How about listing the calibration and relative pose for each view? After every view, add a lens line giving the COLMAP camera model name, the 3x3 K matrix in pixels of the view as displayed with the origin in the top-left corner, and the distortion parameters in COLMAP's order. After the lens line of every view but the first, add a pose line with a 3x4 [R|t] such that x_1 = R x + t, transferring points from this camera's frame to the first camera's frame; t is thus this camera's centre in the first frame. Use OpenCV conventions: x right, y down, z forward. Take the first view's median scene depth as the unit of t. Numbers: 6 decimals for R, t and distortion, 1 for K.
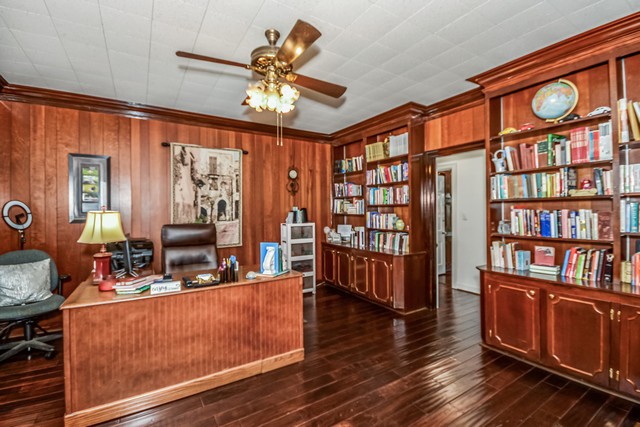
lens RADIAL K [[292.8, 0, 319.2], [0, 292.8, 211.2], [0, 0, 1]] dist [-0.015549, -0.000206]
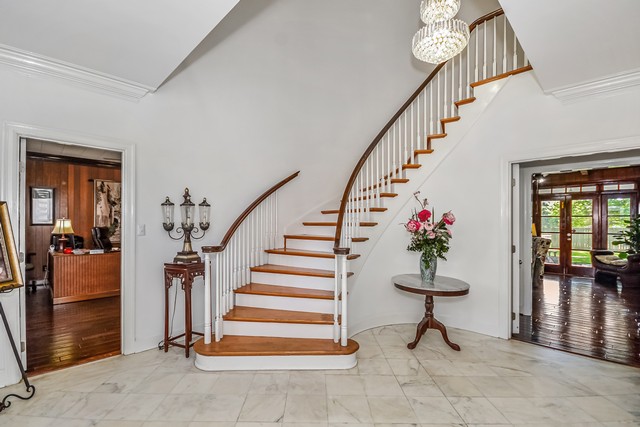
lens RADIAL K [[292.8, 0, 320.7], [0, 292.8, 217.4], [0, 0, 1]] dist [-0.015549, -0.000206]
pose [[0.973553, 0.005348, 0.228399, 0.376081], [-0.001268, 0.999837, -0.018005, 0.012512], [-0.228458, 0.017239, 0.973401, -0.909038]]
